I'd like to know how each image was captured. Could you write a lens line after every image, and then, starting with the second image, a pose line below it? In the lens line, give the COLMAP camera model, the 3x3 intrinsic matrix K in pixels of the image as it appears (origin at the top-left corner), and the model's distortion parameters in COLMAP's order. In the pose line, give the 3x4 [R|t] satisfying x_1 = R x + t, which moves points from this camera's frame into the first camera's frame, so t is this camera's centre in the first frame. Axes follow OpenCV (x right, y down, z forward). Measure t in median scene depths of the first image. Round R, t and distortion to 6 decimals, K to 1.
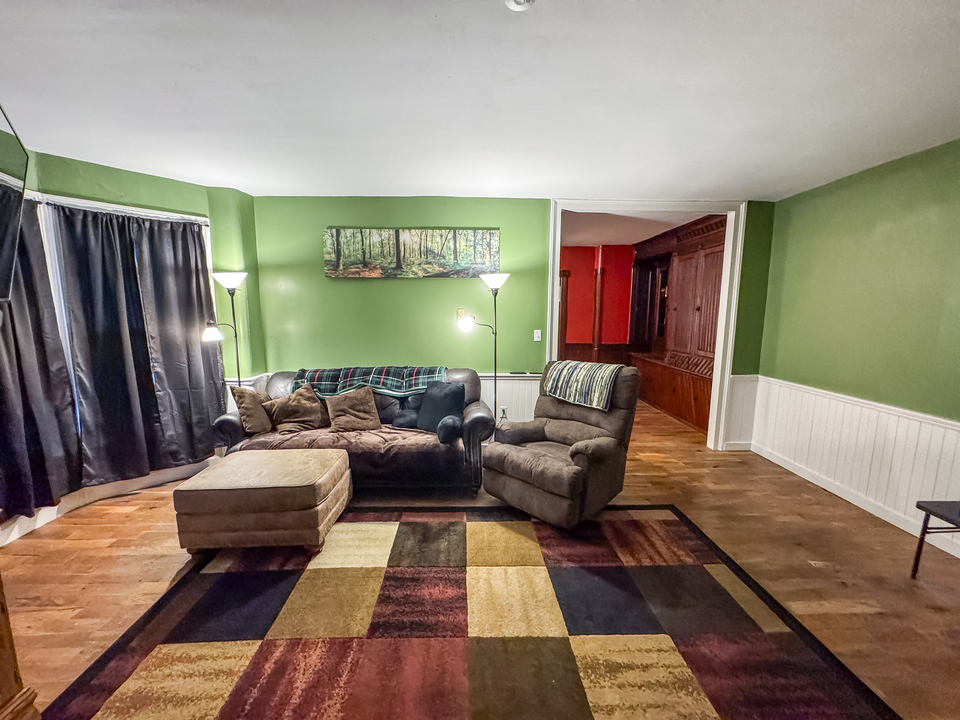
lens RADIAL K [[383.0, 0, 477.7], [0, 383.0, 362.2], [0, 0, 1]] dist [0.000813, 0.000602]
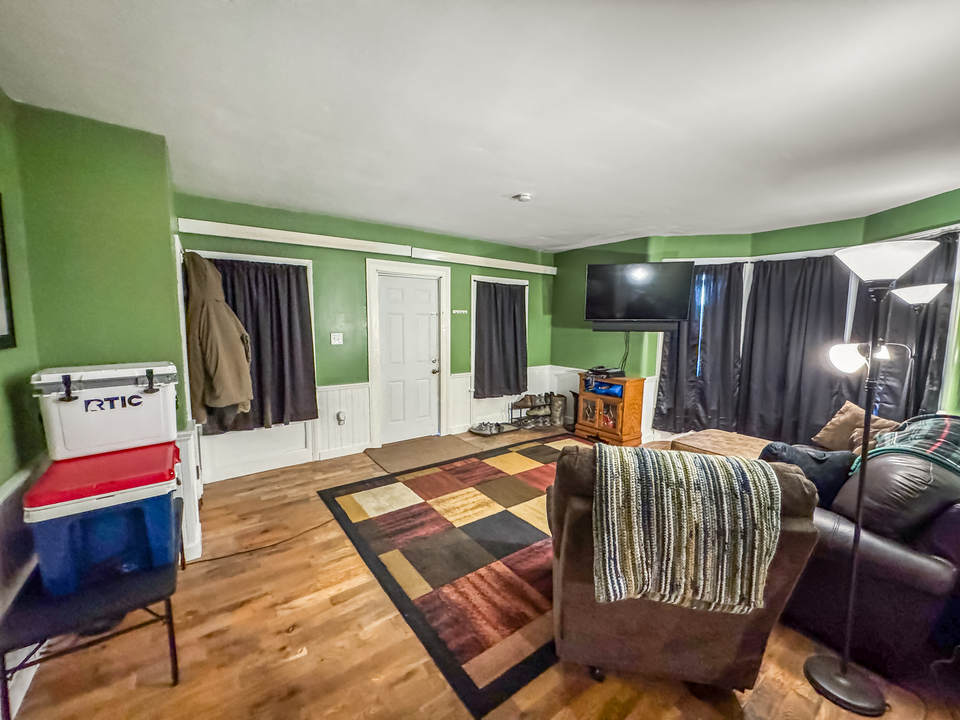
lens RADIAL K [[383.0, 0, 481.4], [0, 383.0, 359.9], [0, 0, 1]] dist [0.000813, 0.000602]
pose [[-0.822966, 0.047933, -0.566066, 0.771693], [-0.096365, 0.970215, 0.222254, -0.187208], [0.559858, 0.237456, -0.793834, 1.300495]]
